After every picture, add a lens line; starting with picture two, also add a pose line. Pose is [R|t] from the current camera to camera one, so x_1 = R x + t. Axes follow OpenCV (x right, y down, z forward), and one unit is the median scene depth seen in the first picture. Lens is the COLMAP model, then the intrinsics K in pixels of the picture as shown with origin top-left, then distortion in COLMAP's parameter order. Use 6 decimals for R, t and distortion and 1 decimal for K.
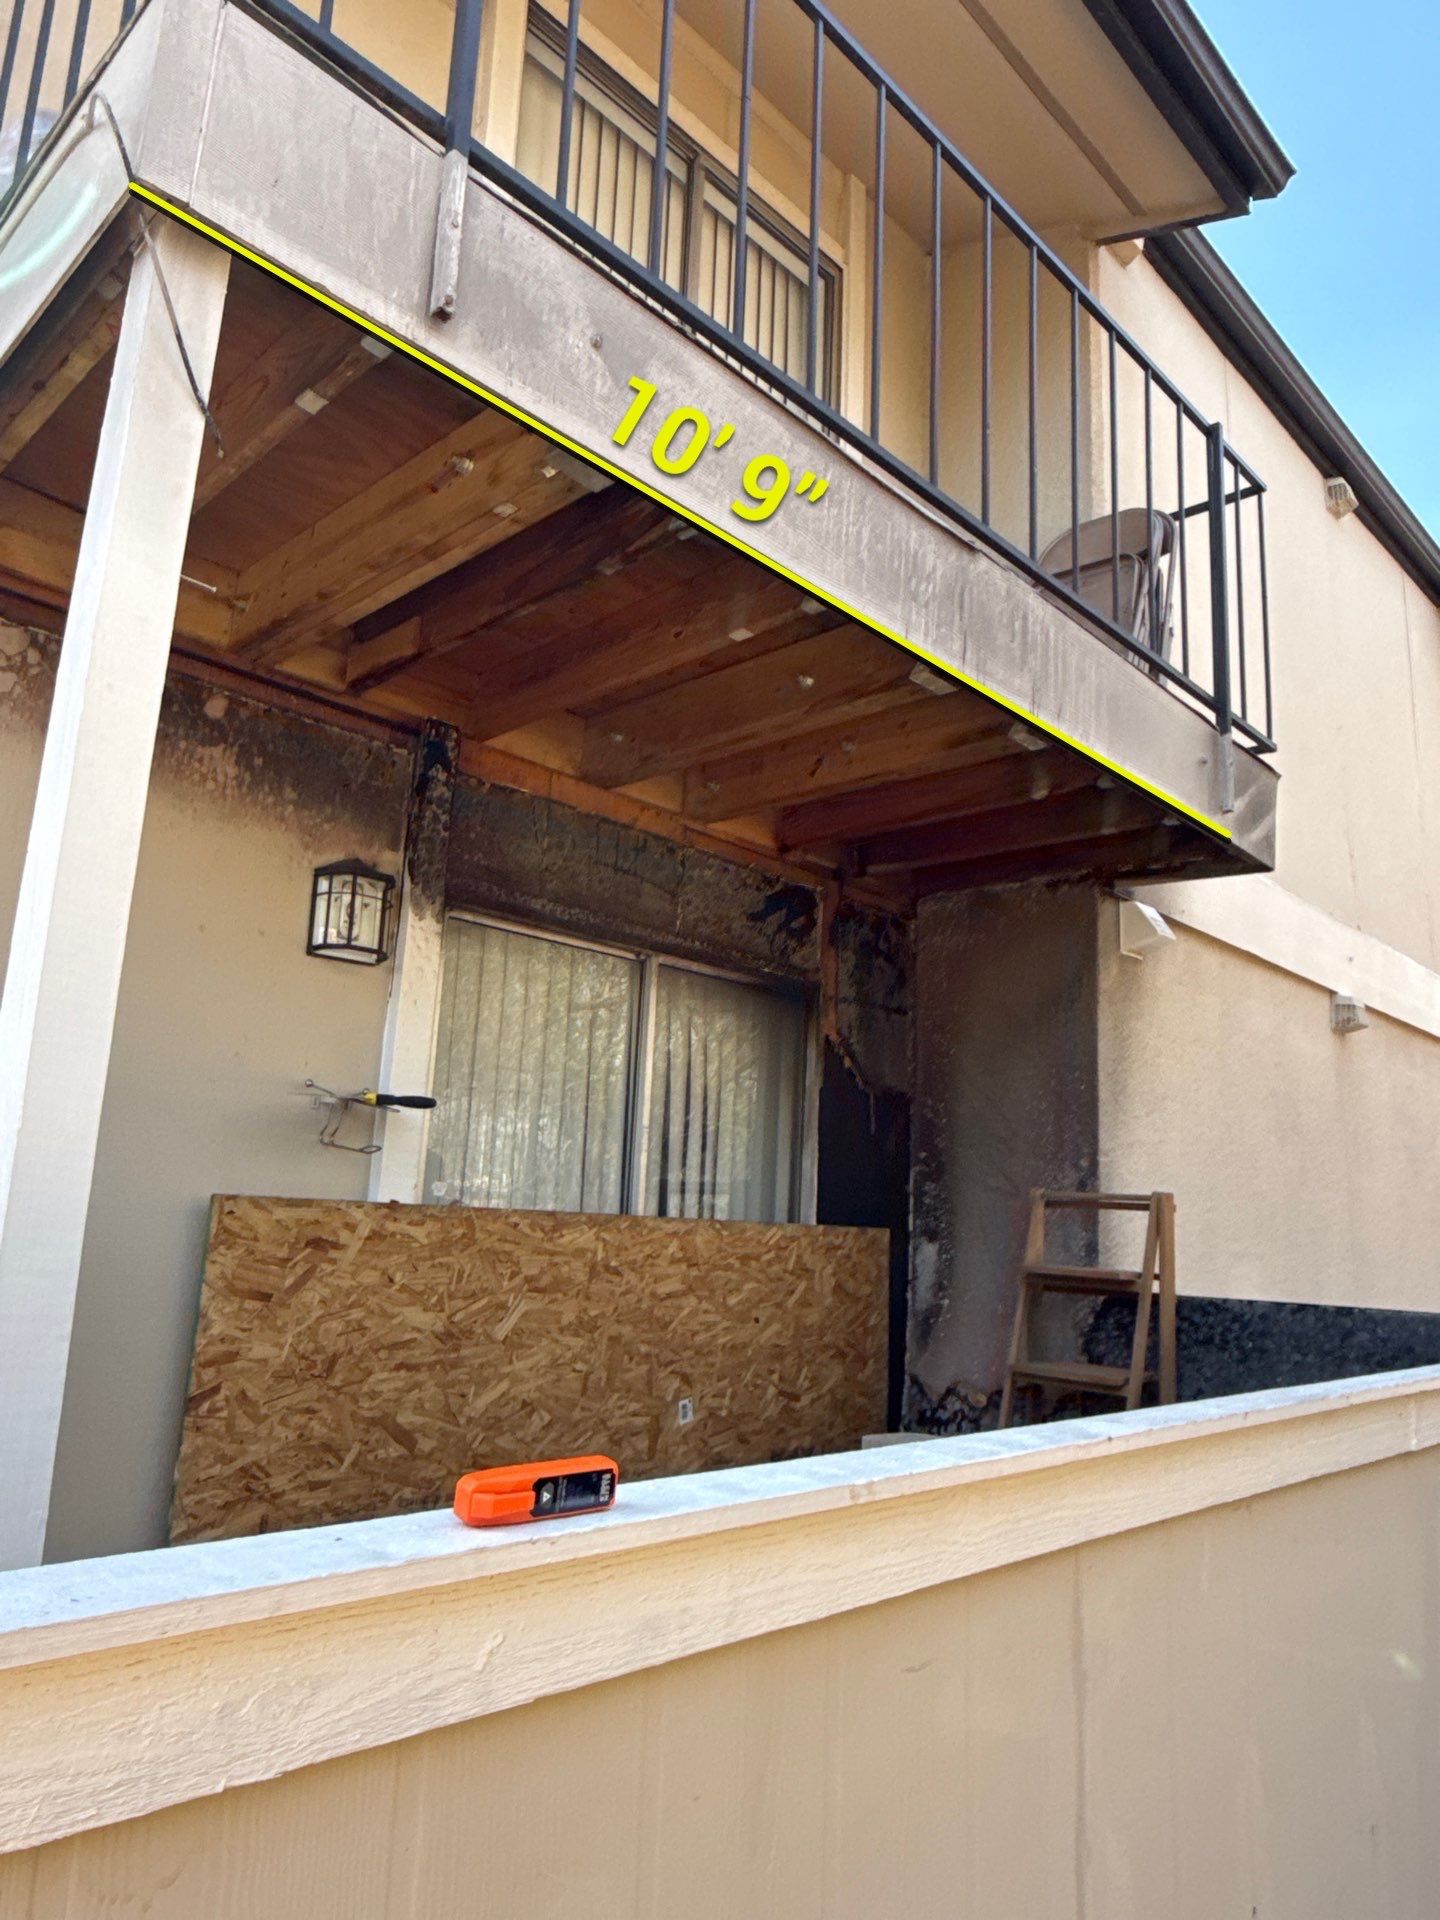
lens RADIAL K [[1298.8, 0, 727.9], [0, 1298.8, 961.9], [0, 0, 1]] dist [0.000730, 0.000697]
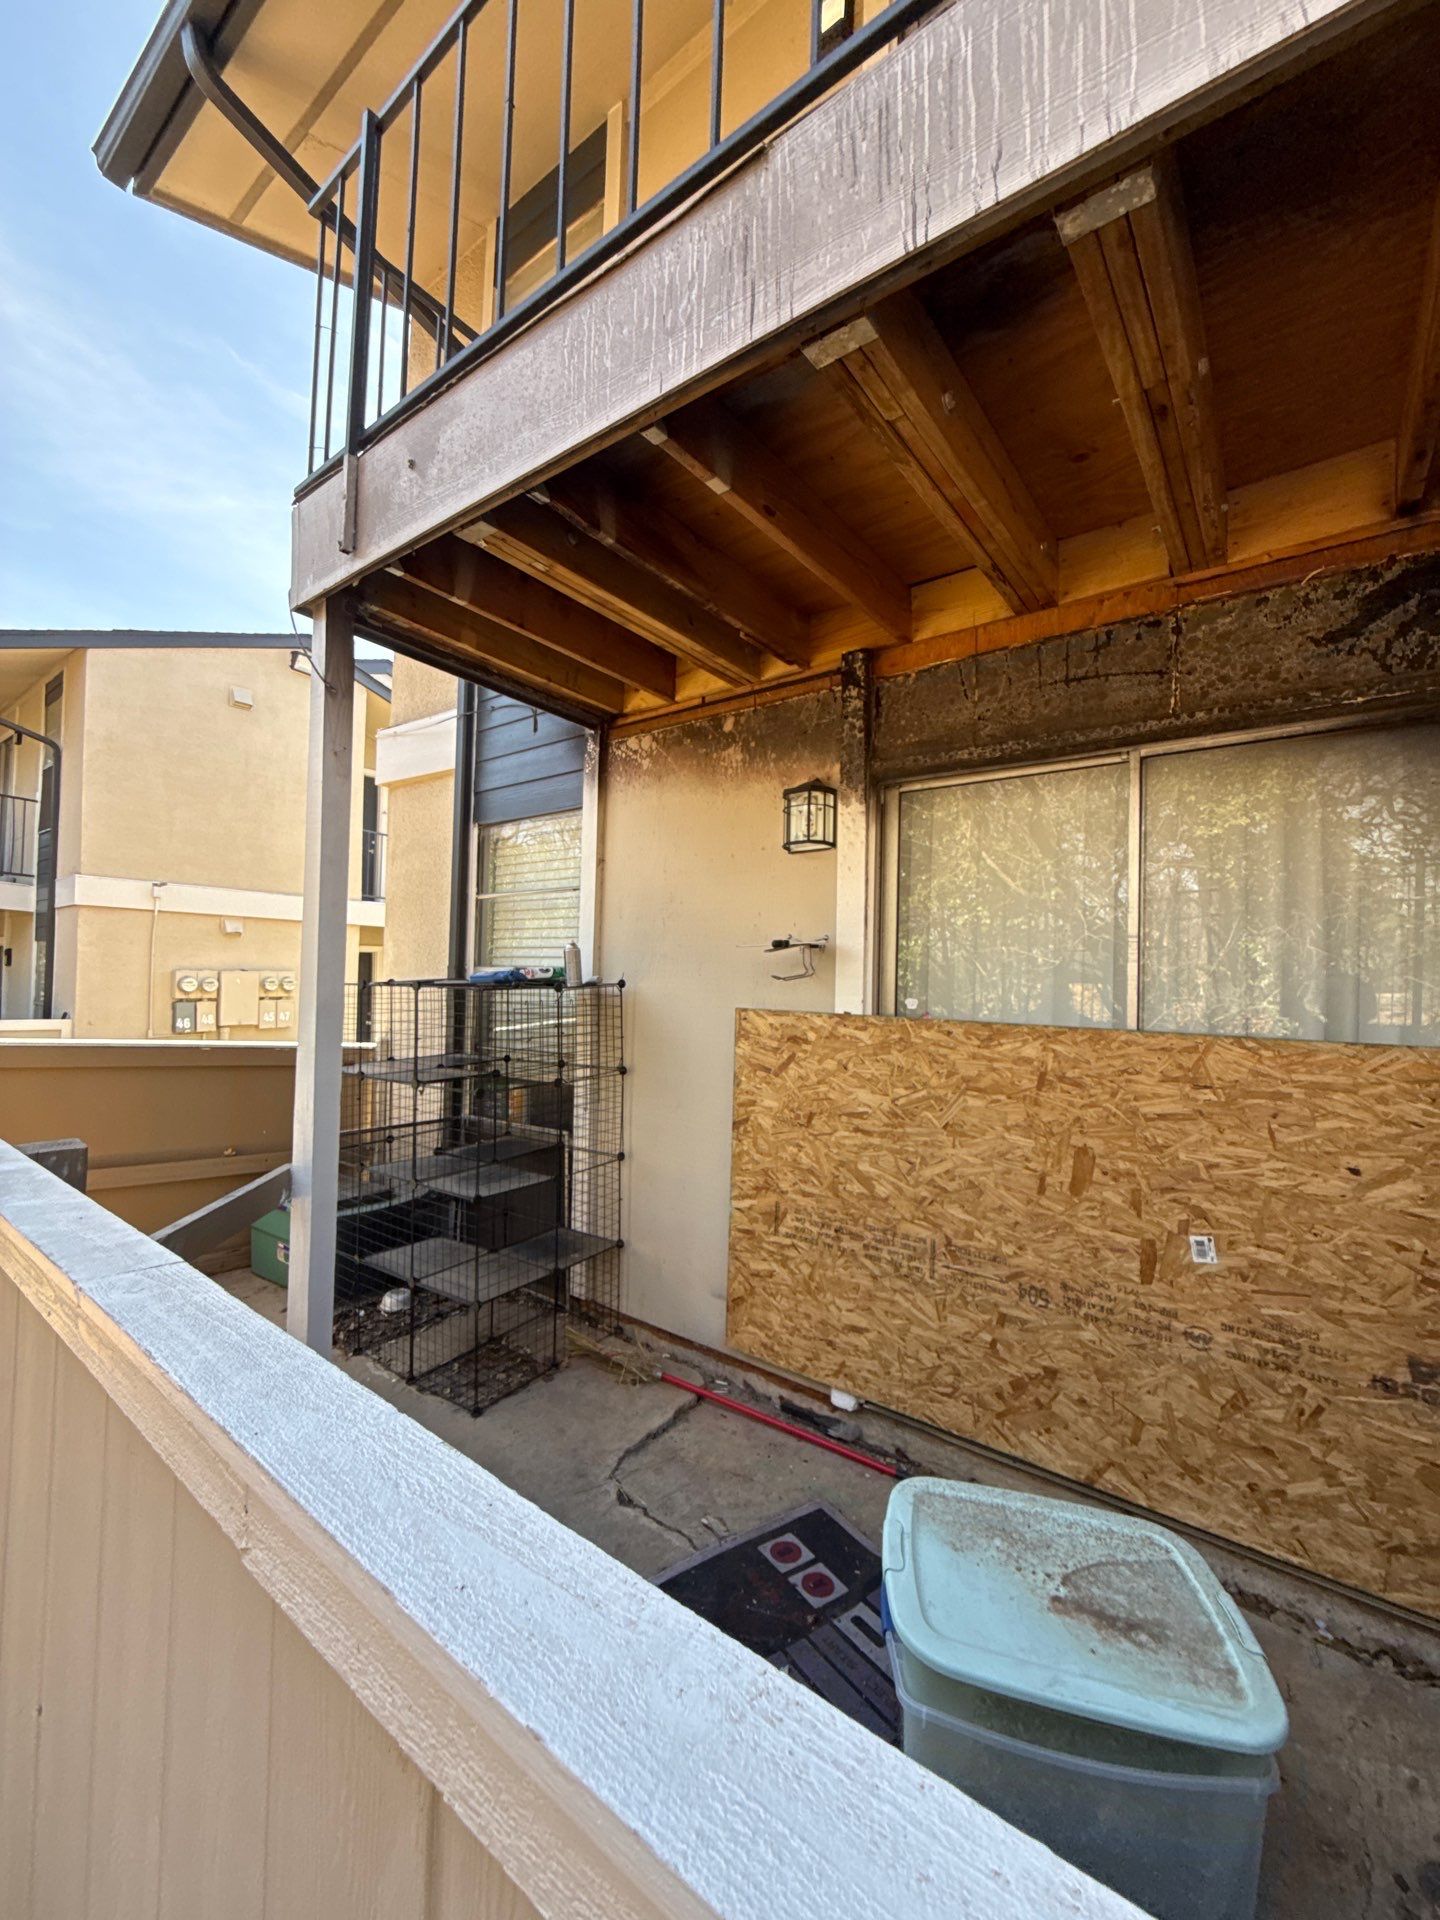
lens RADIAL K [[772.3, 0, 720.3], [0, 772.3, 967.1], [0, 0, 1]] dist [0.000821, -0.000069]
pose [[0.105352, -0.060973, -0.992564, 0.490958], [0.172754, 0.984064, -0.042115, 0.130504], [0.979315, -0.167032, 0.114206, 0.690440]]
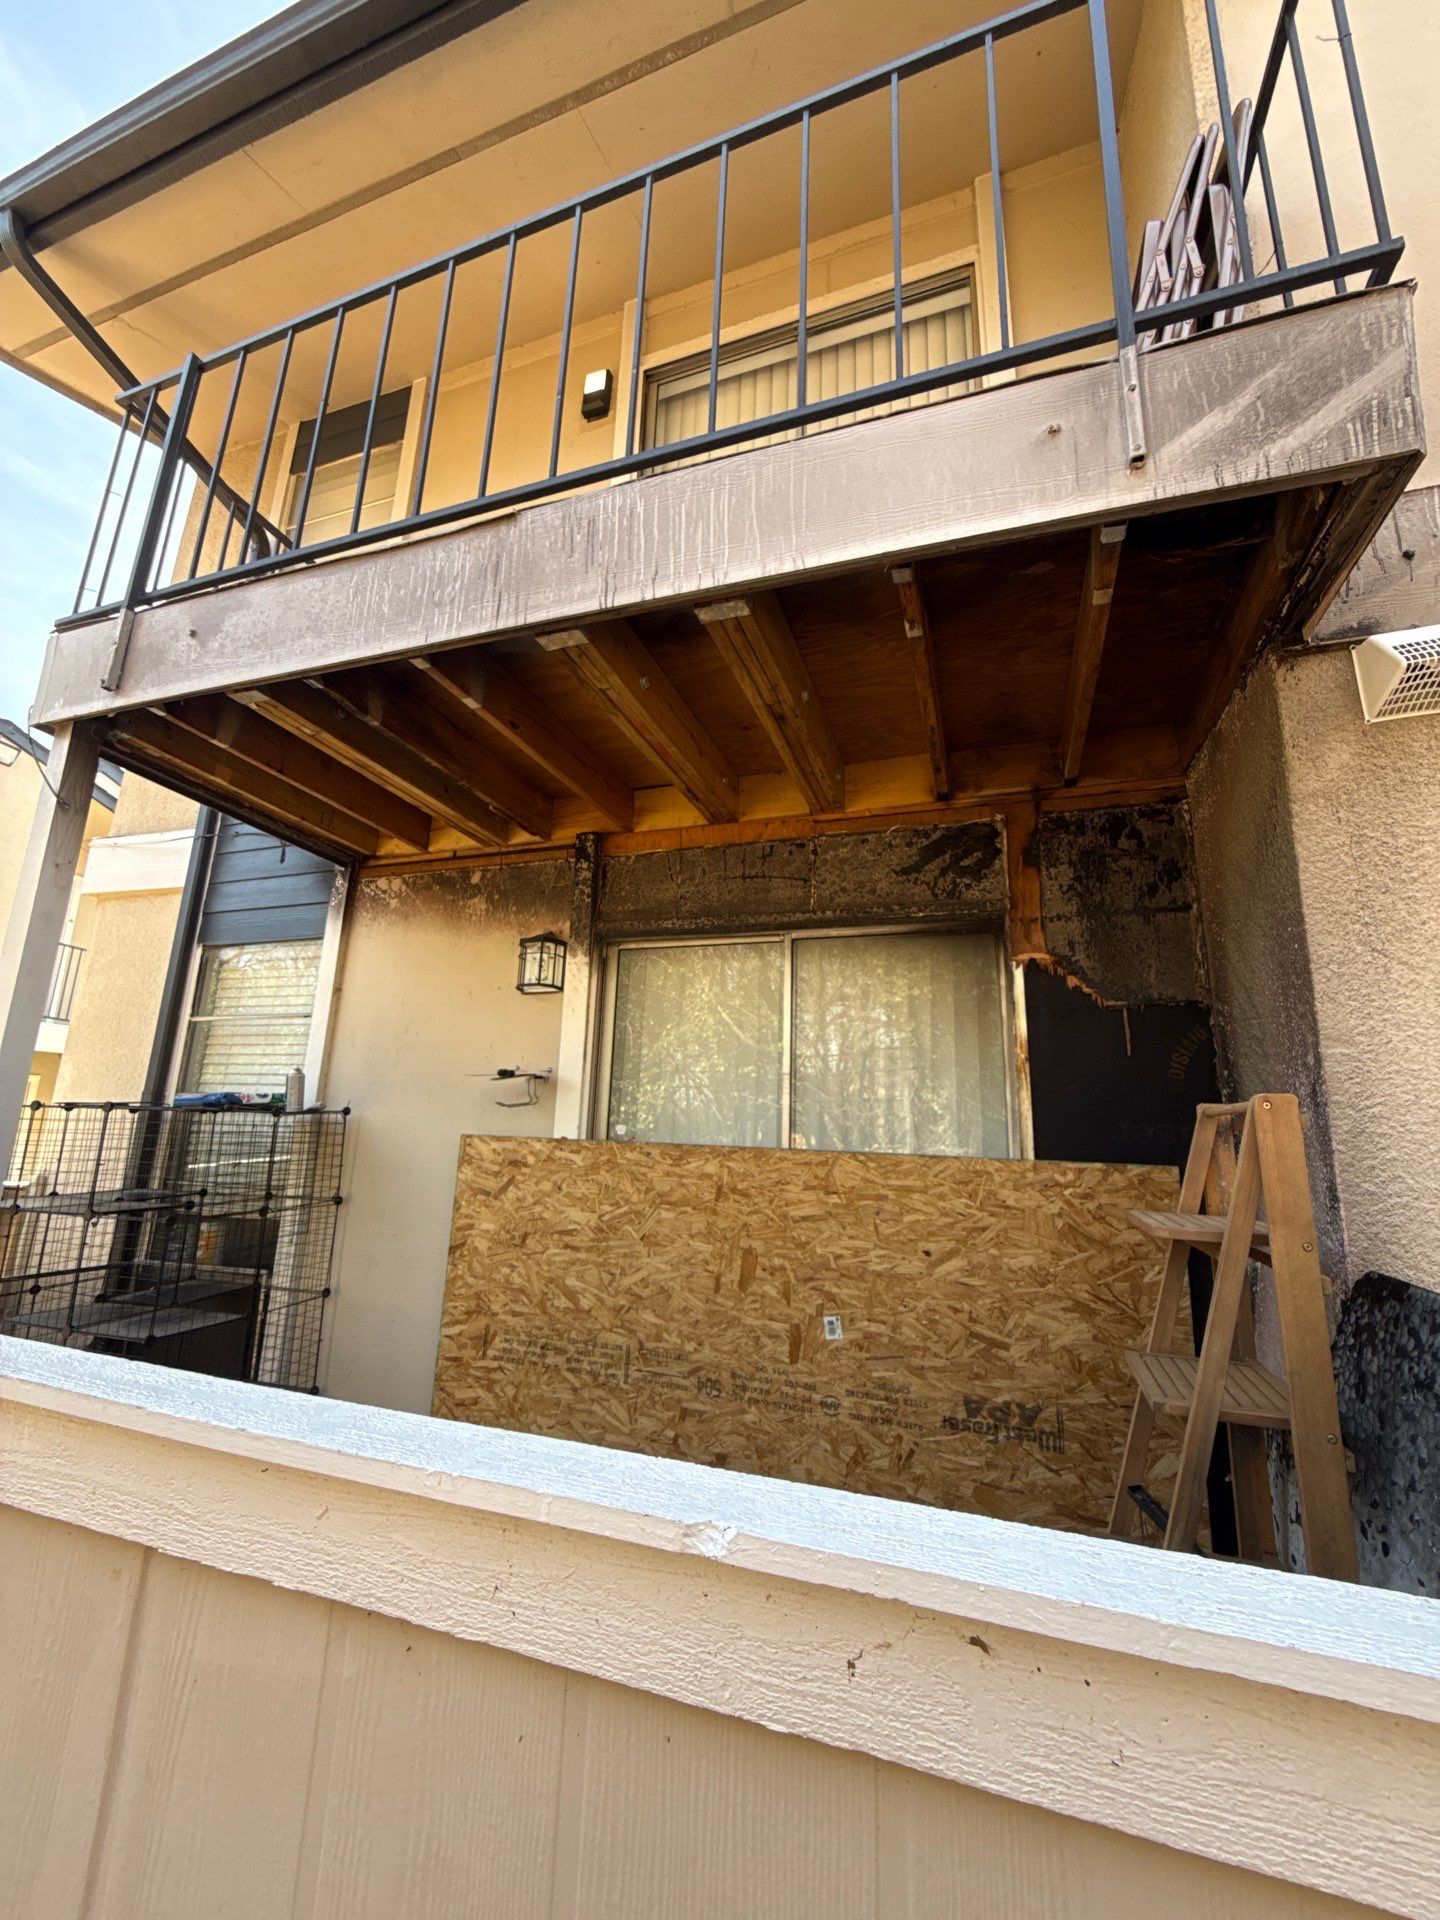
lens RADIAL K [[766.9, 0, 722.6], [0, 766.9, 964.9], [0, 0, 1]] dist [-0.000140, -0.000615]
pose [[0.410469, -0.227939, -0.882926, 0.605338], [0.161189, 0.971144, -0.175777, 0.155268], [0.897515, -0.070167, 0.435366, 0.693896]]
